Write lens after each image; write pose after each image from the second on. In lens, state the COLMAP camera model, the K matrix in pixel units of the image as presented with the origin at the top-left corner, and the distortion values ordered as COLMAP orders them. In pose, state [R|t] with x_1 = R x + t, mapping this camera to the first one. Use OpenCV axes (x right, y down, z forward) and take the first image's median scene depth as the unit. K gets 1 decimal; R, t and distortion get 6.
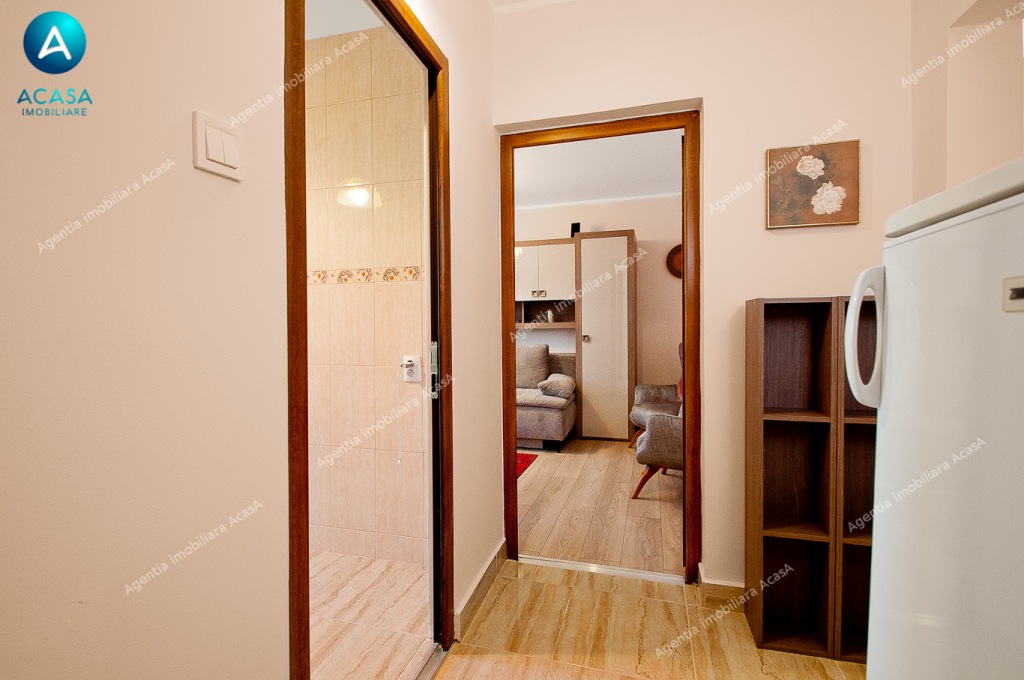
lens RADIAL K [[468.9, 0, 512.0], [0, 468.9, 340.0], [0, 0, 1]] dist [-0.001318, -0.000204]
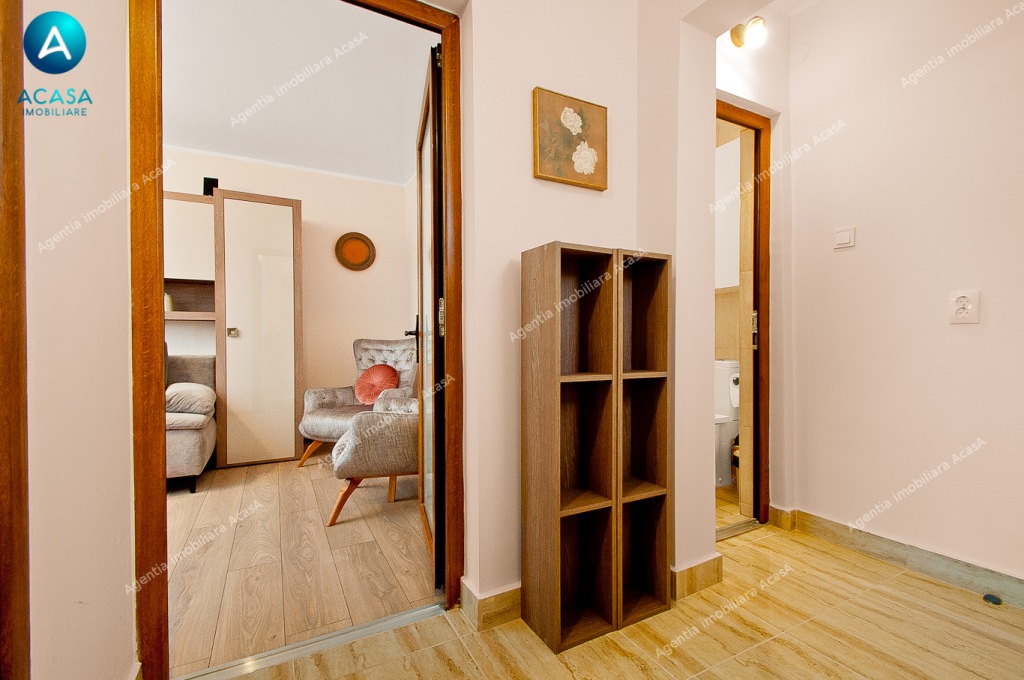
lens RADIAL K [[465.8, 0, 541.5], [0, 465.8, 344.3], [0, 0, 1]] dist [0.019692, -0.000083]
pose [[0.704419, -0.004201, 0.709772, -0.048503], [0.015900, 0.999825, -0.009863, 0.053315], [-0.709607, 0.018233, 0.704362, 0.208465]]
